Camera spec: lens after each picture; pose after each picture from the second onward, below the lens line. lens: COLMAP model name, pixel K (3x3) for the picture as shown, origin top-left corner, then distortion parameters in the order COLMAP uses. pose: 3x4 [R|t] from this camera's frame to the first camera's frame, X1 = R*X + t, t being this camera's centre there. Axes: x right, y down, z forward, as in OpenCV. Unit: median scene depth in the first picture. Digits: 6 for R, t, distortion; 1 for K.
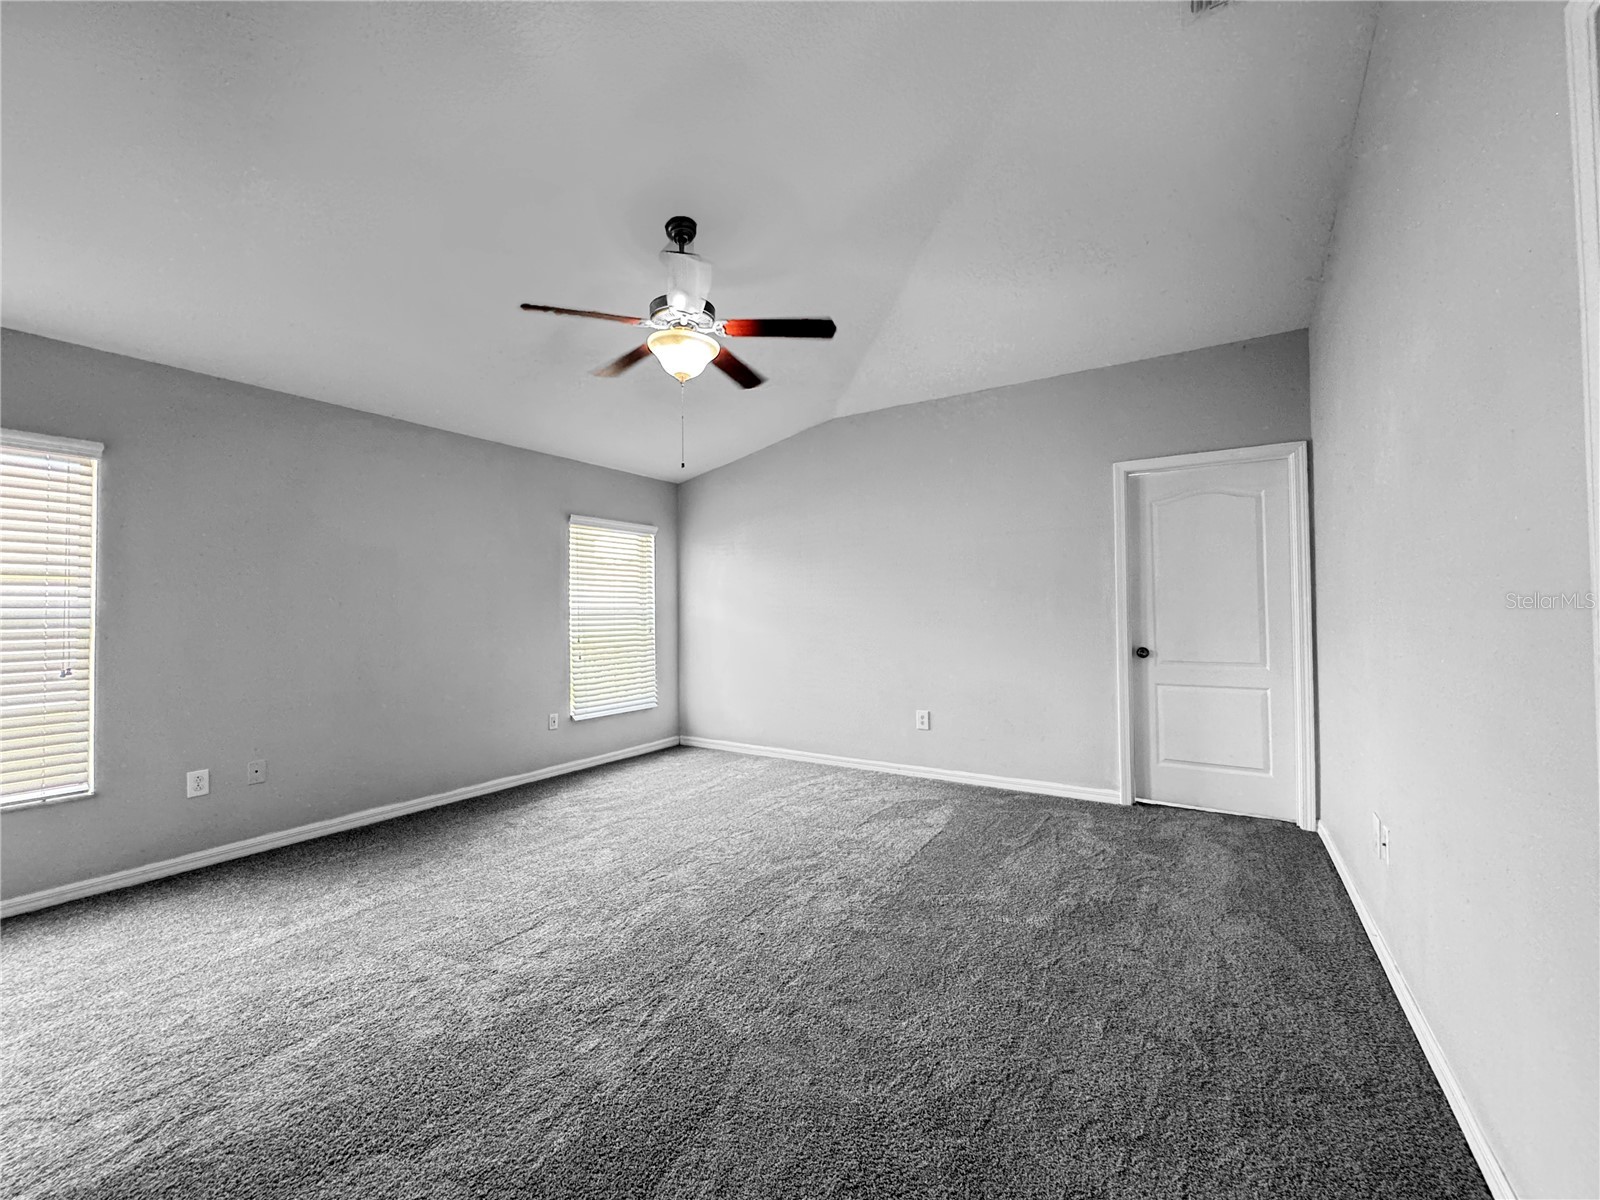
lens RADIAL K [[638.5, 0, 804.8], [0, 638.5, 594.4], [0, 0, 1]] dist [-0.000274, -0.000069]
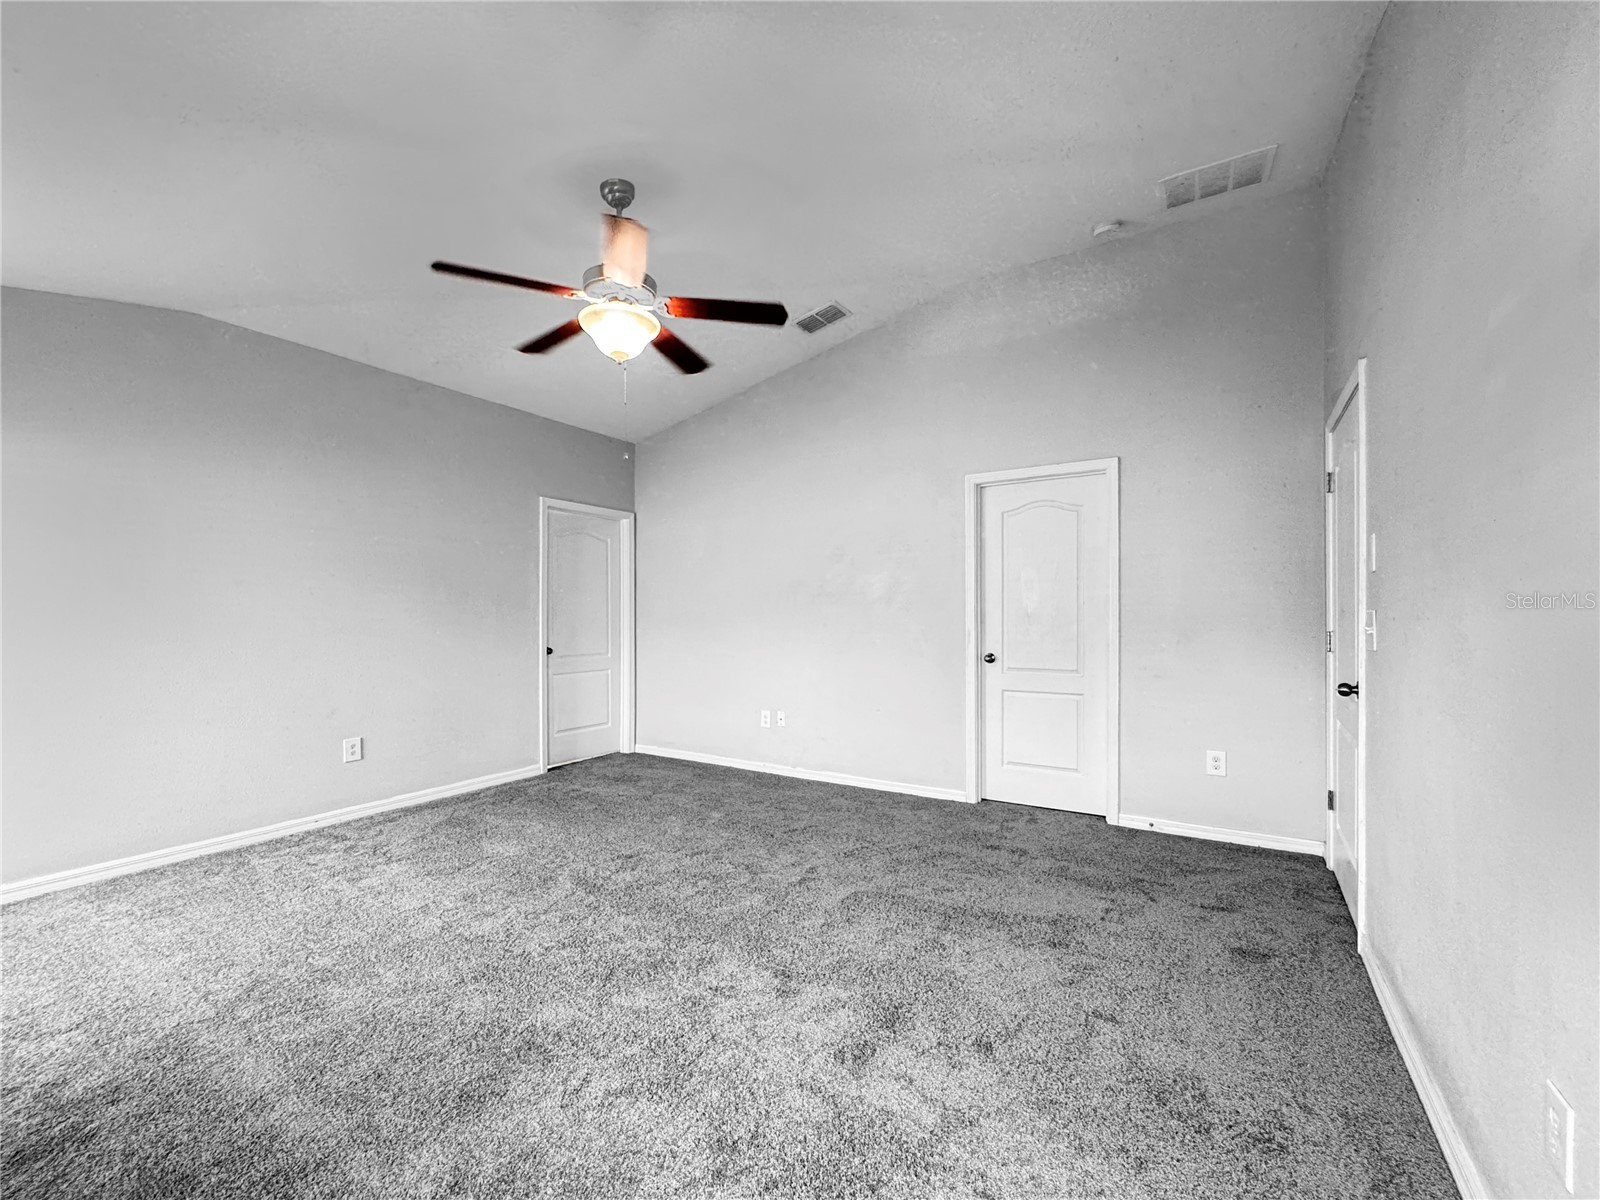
lens RADIAL K [[661.2, 0, 793.0], [0, 661.2, 604.3], [0, 0, 1]] dist [-0.000819, -0.000176]
pose [[0.002012, 0.027750, 0.999613, -0.874193], [-0.021163, 0.999392, -0.027701, 0.028839], [-0.999774, -0.021099, 0.002598, 0.573169]]
